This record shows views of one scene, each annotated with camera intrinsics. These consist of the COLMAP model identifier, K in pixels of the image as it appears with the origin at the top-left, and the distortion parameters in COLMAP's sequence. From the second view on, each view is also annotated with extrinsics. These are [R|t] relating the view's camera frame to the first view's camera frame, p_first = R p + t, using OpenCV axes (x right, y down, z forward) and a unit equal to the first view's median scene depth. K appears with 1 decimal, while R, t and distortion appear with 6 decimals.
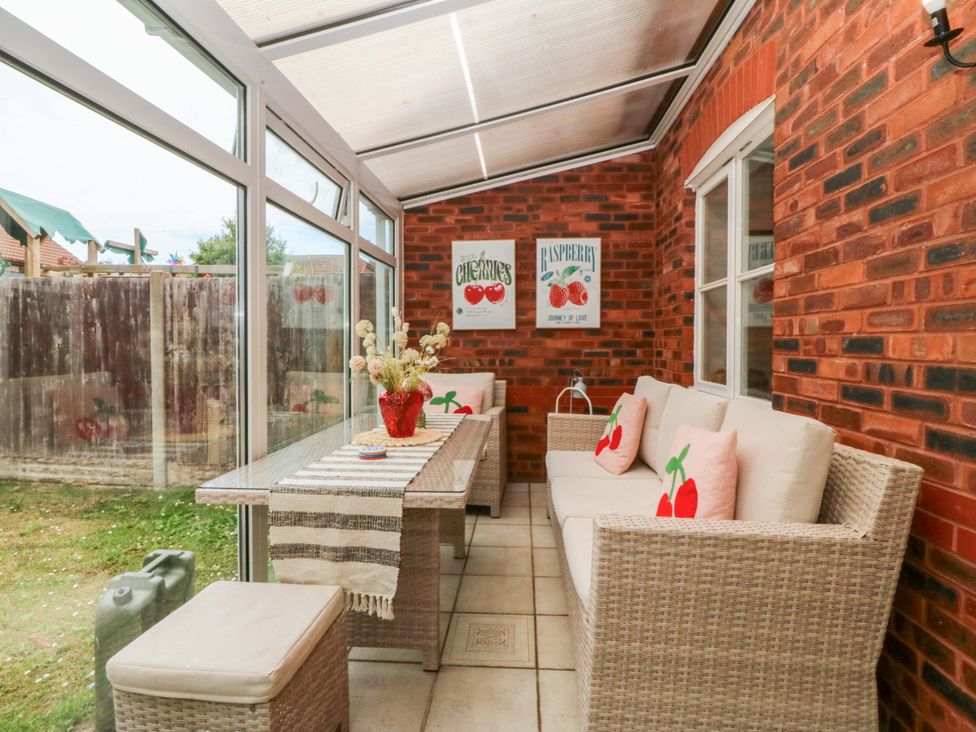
lens RADIAL K [[510.7, 0, 489.0], [0, 510.7, 355.5], [0, 0, 1]] dist [-0.012336, -0.008515]
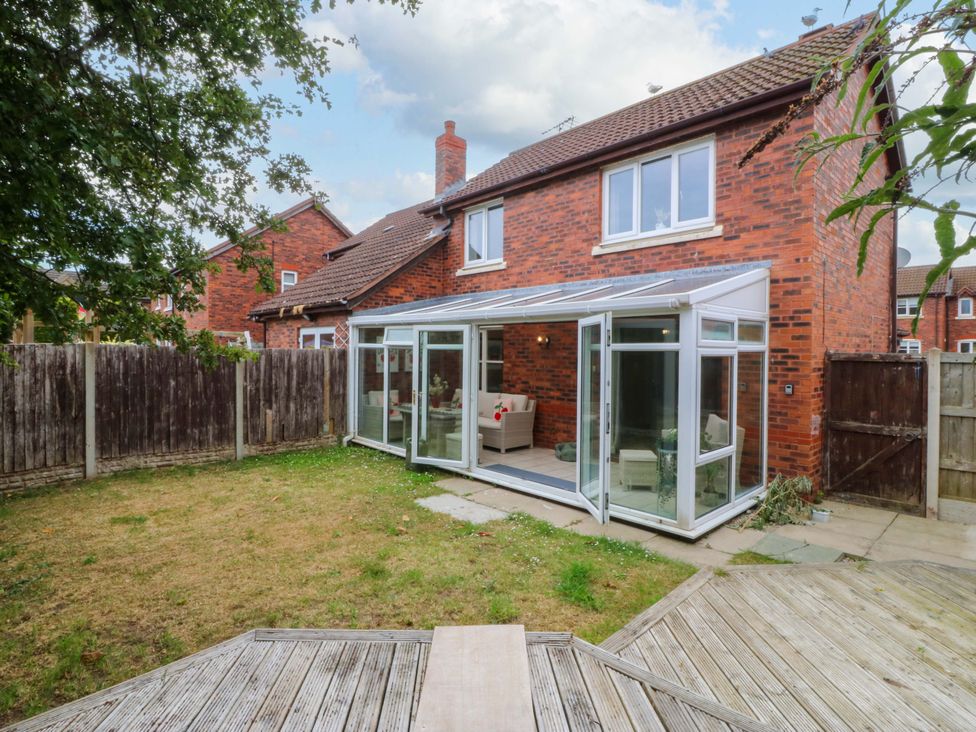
lens RADIAL K [[510.7, 0, 492.1], [0, 510.7, 348.8], [0, 0, 1]] dist [-0.012336, -0.008515]
pose [[0.674671, 0.011900, 0.738023, -1.416481], [0.005286, 0.999766, -0.020953, -0.105323], [-0.738100, 0.018038, 0.674450, -0.988174]]
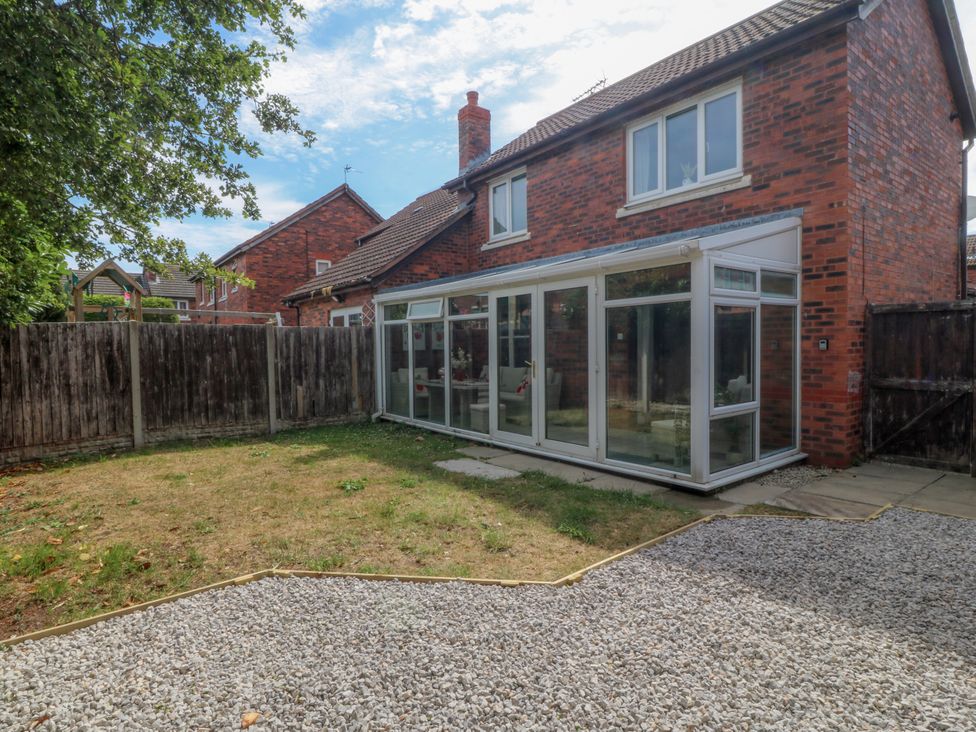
lens RADIAL K [[537.0, 0, 480.0], [0, 537.0, 358.3], [0, 0, 1]] dist [-0.014259, -0.006899]
pose [[0.752605, -0.024246, 0.658026, -1.402483], [0.027978, 0.999597, 0.004832, -0.014877], [-0.657878, 0.014774, 0.752980, -1.098758]]
